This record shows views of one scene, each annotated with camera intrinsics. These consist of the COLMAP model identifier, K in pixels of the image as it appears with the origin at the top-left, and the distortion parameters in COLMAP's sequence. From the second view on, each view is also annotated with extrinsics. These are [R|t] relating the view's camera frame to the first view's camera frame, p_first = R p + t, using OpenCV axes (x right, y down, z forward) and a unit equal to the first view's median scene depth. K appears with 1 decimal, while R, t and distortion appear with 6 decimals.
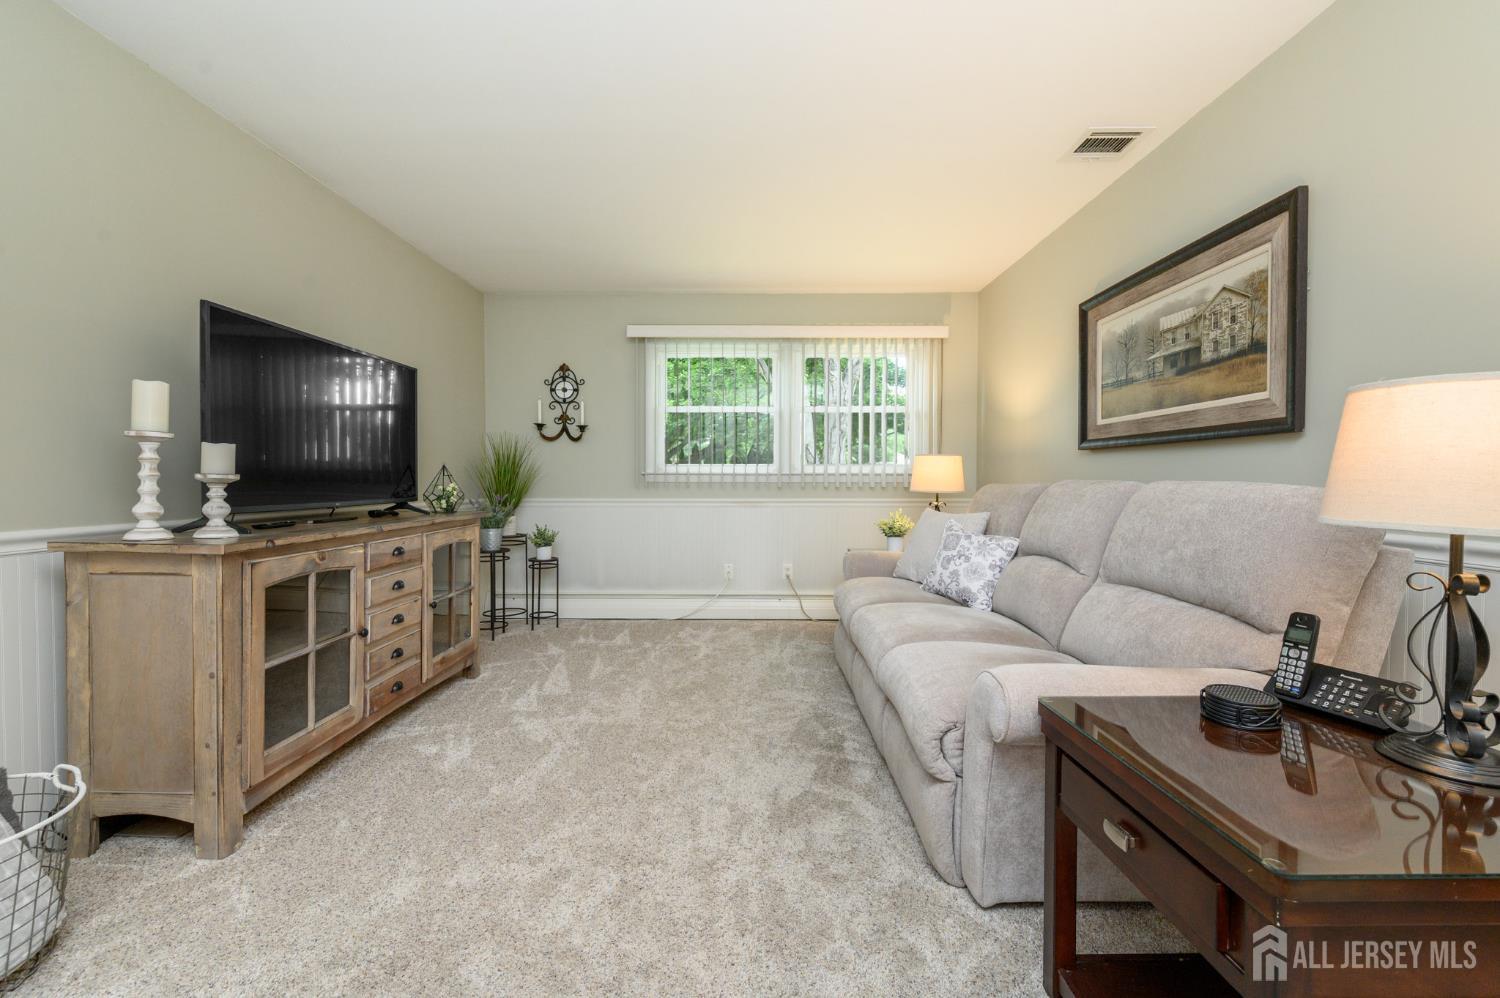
lens RADIAL K [[583.7, 0, 742.3], [0, 583.7, 492.5], [0, 0, 1]] dist [-0.001072, -0.000007]
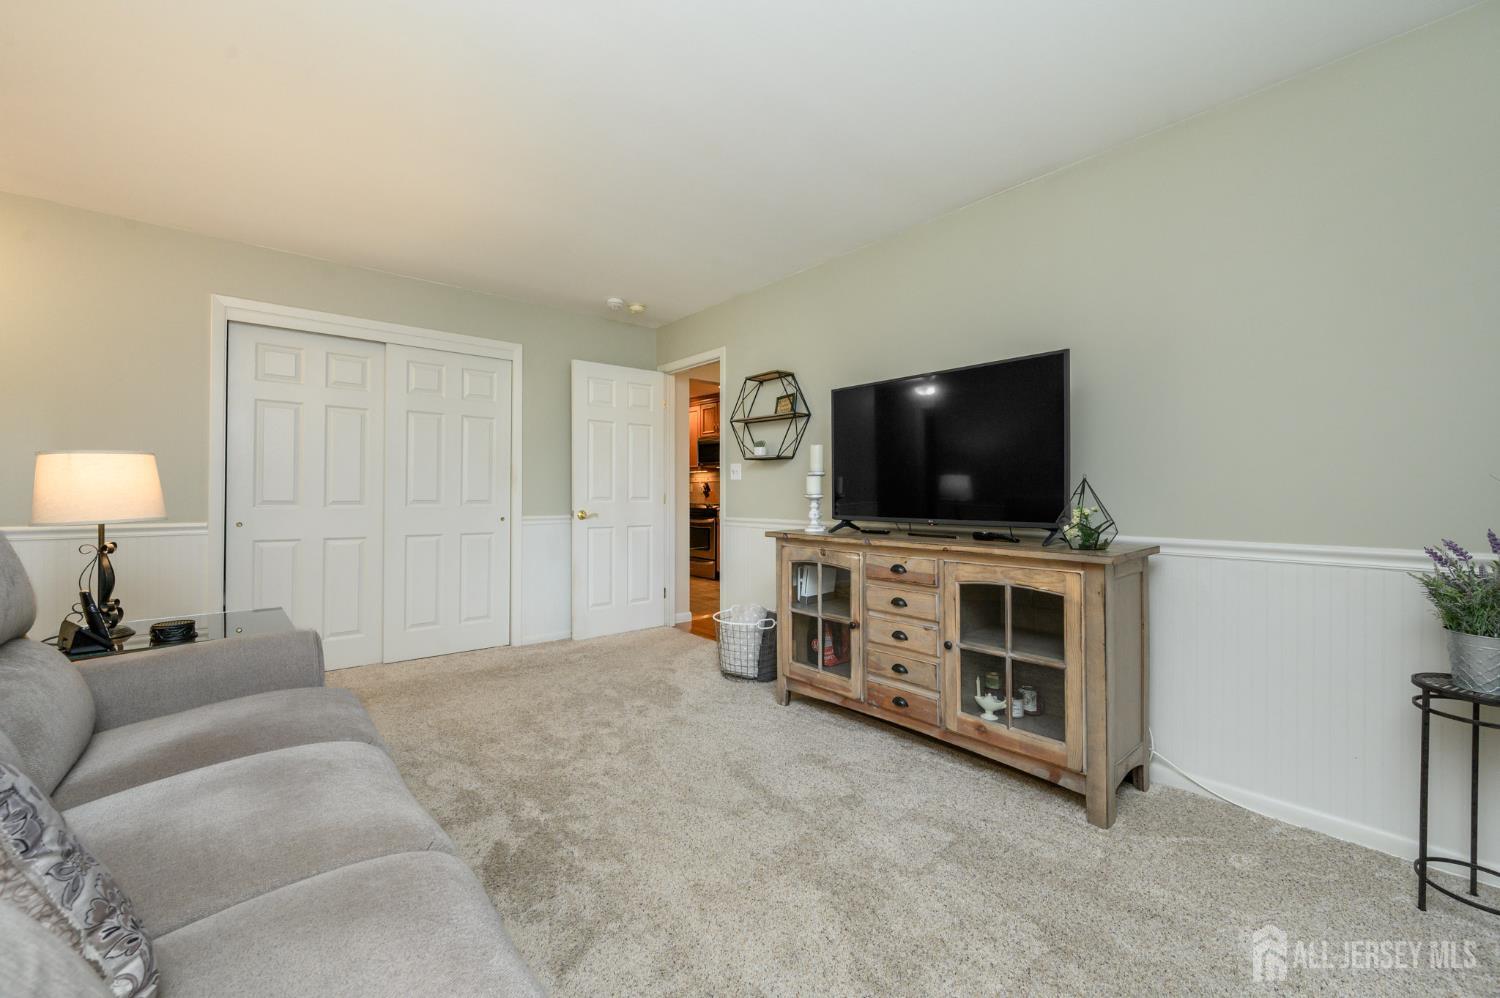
lens RADIAL K [[583.7, 0, 739.0], [0, 583.7, 493.2], [0, 0, 1]] dist [-0.001072, -0.000007]
pose [[-0.778306, -0.009402, -0.627814, 0.297207], [-0.010432, 0.999943, -0.002042, -0.028587], [0.627798, 0.004960, -0.778360, 1.804016]]
